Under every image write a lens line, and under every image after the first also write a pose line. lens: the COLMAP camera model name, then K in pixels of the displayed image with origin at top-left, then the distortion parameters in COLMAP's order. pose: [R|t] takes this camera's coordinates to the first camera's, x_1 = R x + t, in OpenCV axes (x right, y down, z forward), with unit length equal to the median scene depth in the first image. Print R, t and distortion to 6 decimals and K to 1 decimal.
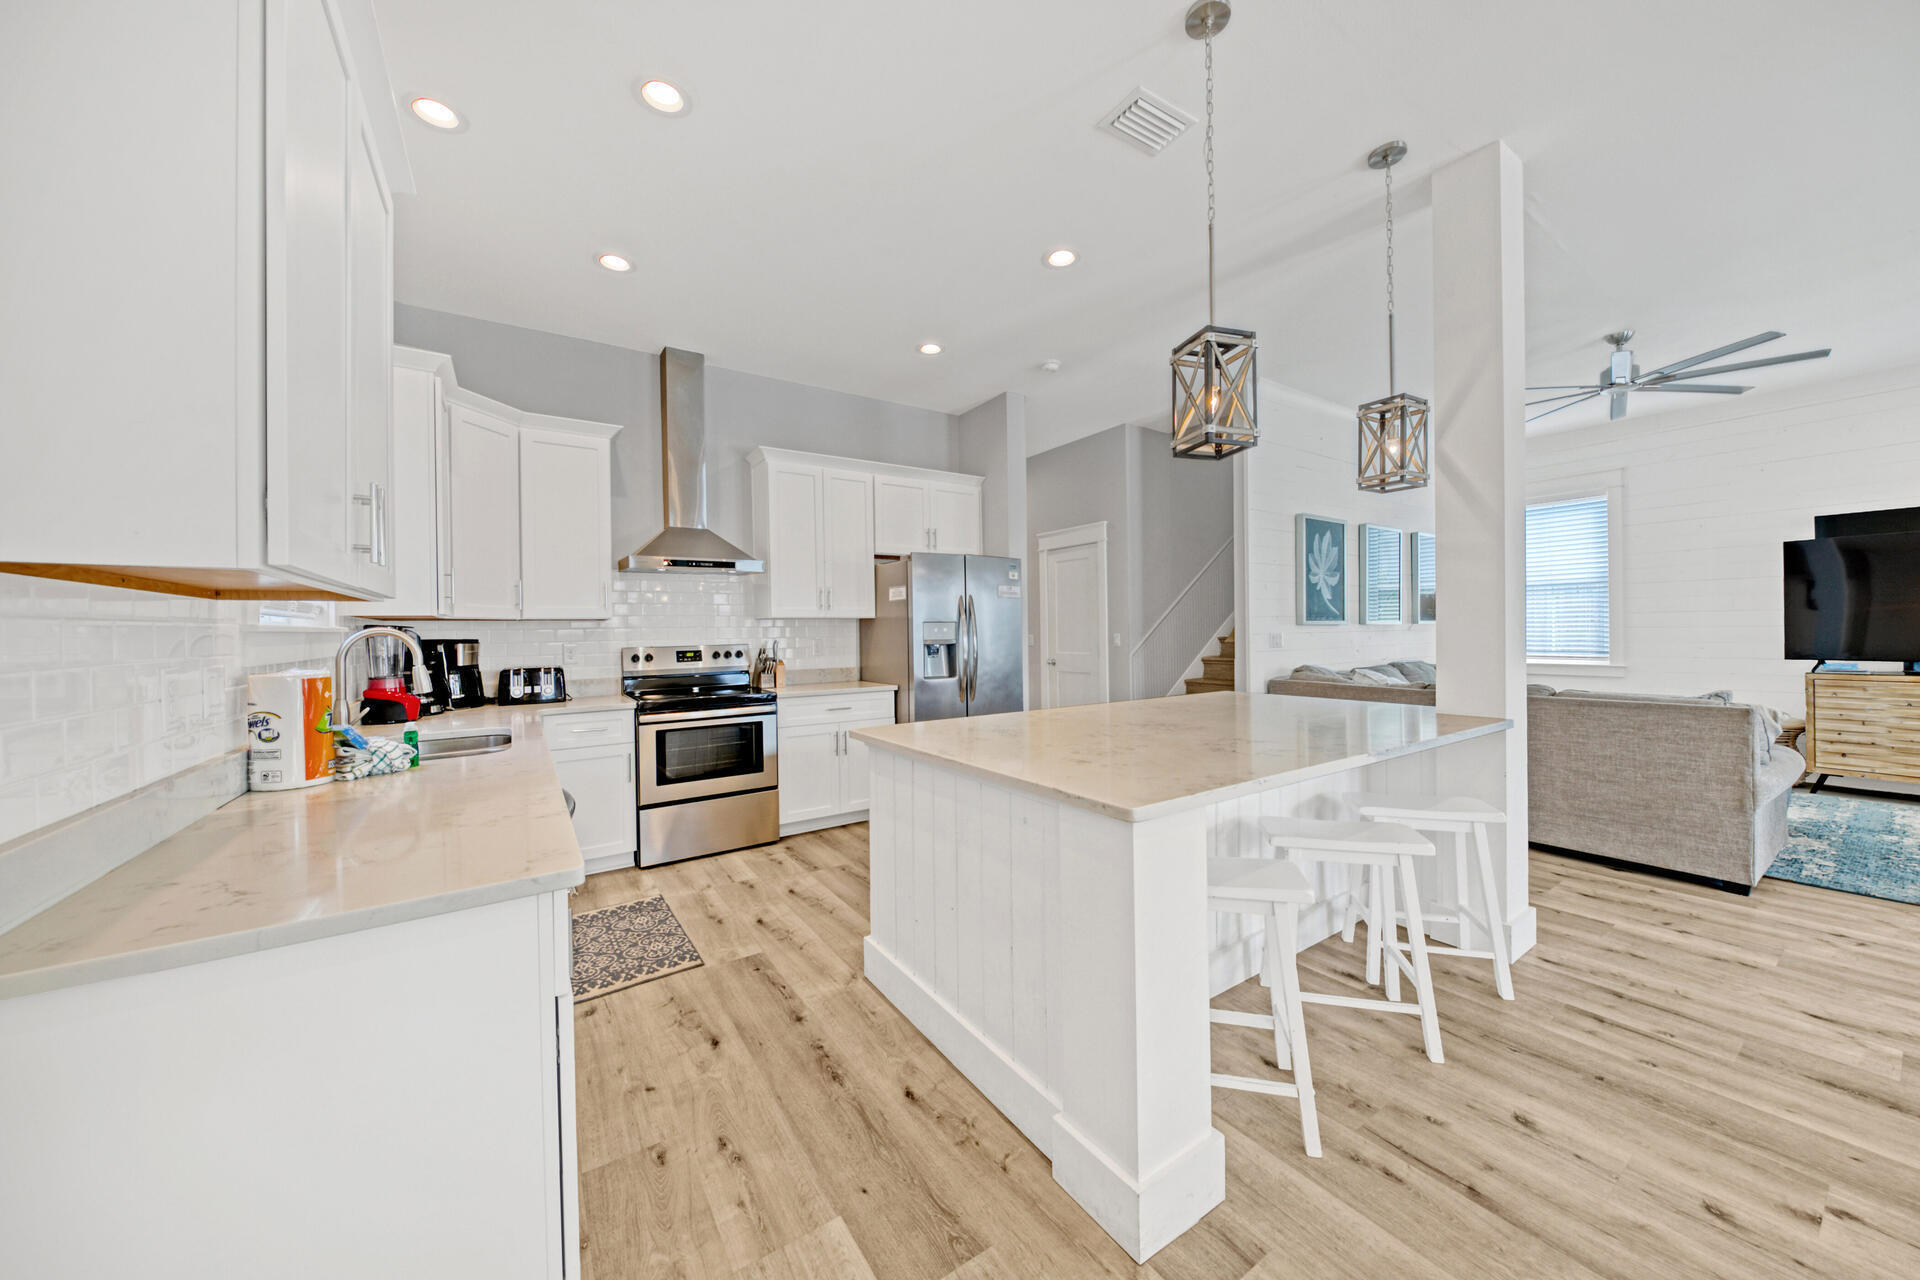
lens RADIAL K [[653.6, 0, 950.6], [0, 653.6, 634.4], [0, 0, 1]] dist [0.000248, -0.001470]
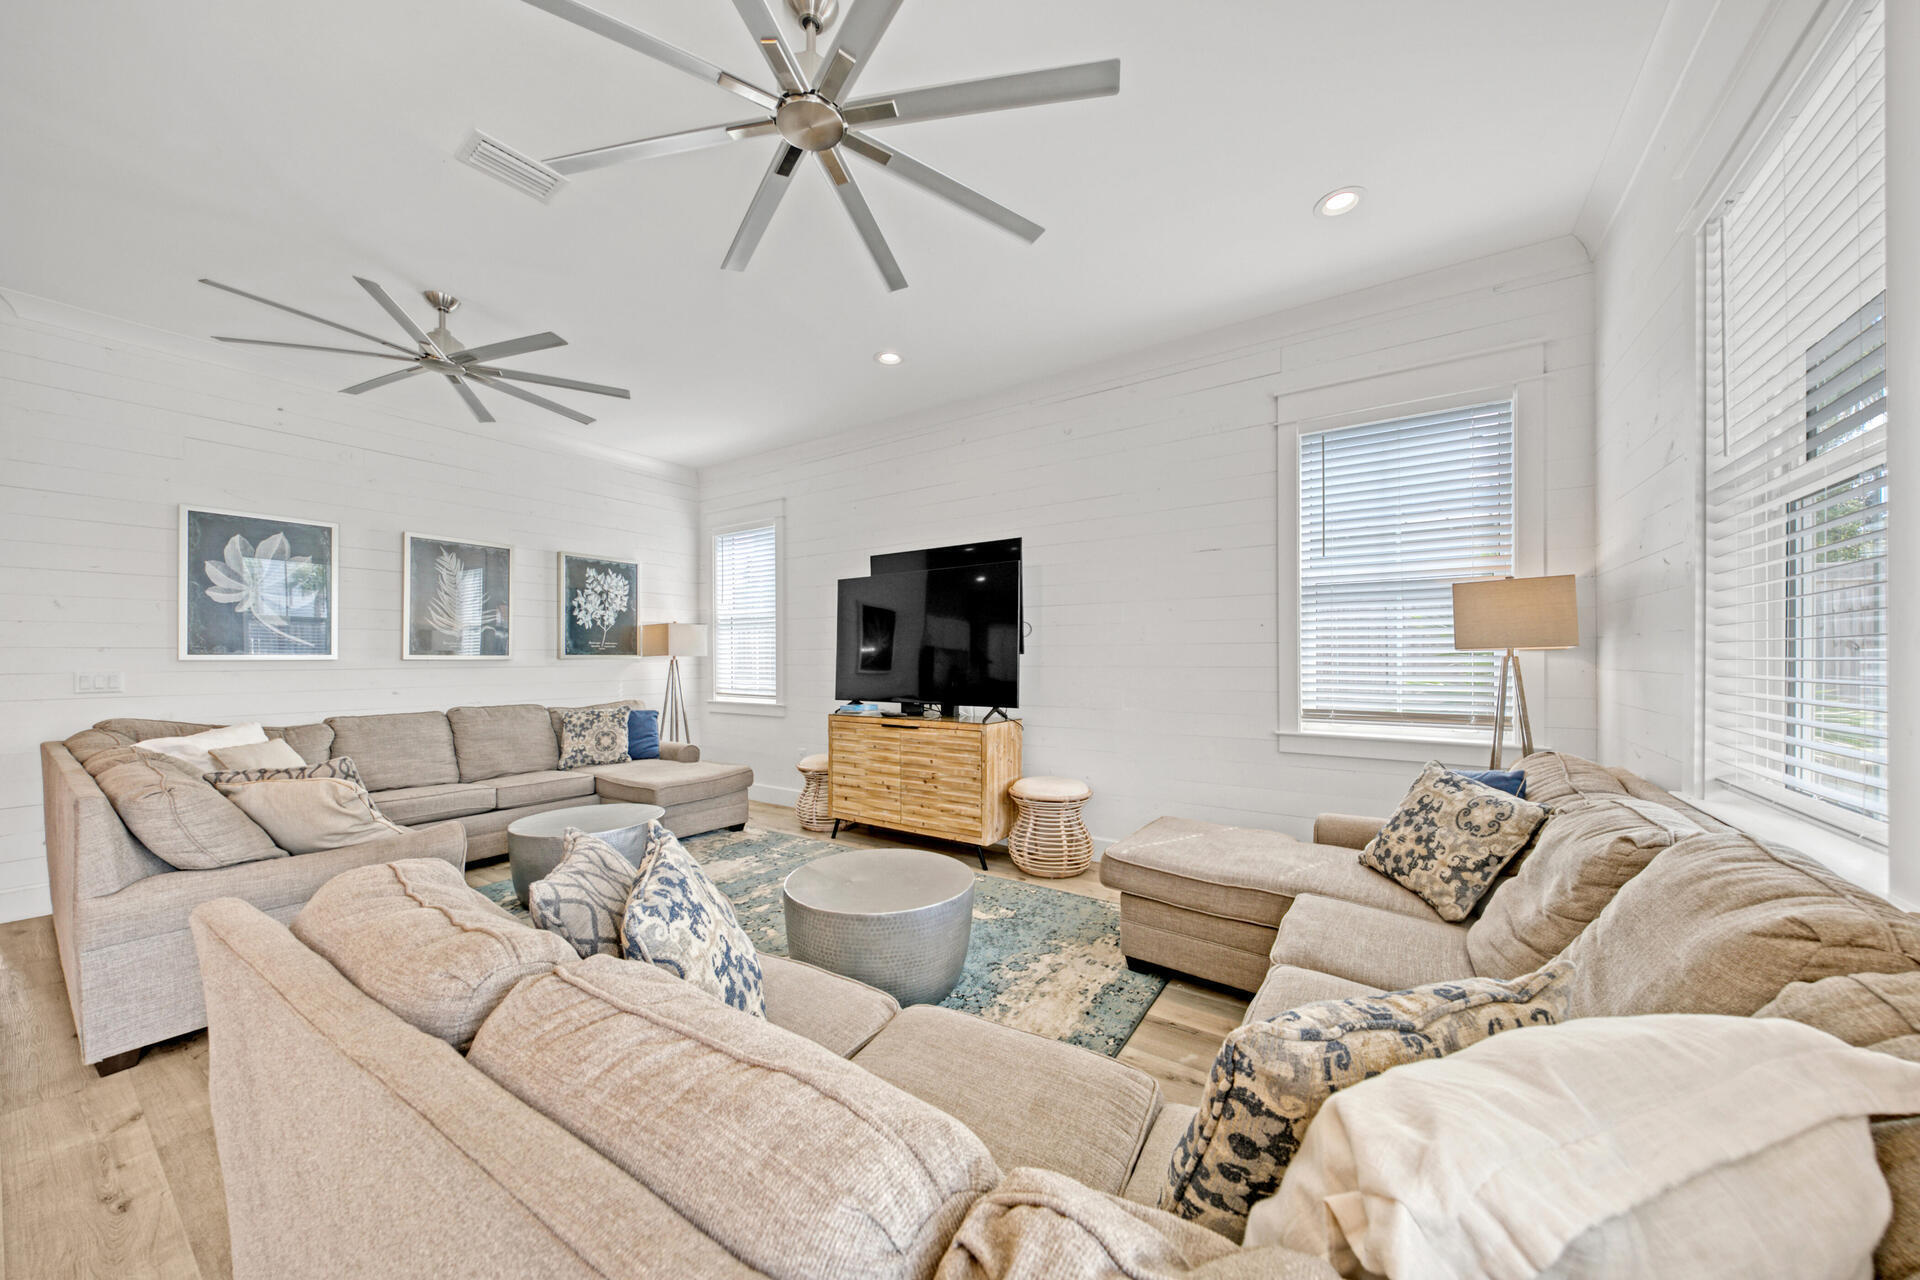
lens RADIAL K [[653.6, 0, 966.8], [0, 653.6, 657.2], [0, 0, 1]] dist [0.000248, -0.001470]
pose [[0.923689, 0.009584, 0.383023, 1.502757], [-0.007050, 0.999943, -0.008019, -0.025401], [-0.383078, 0.004707, 0.923704, 0.030601]]
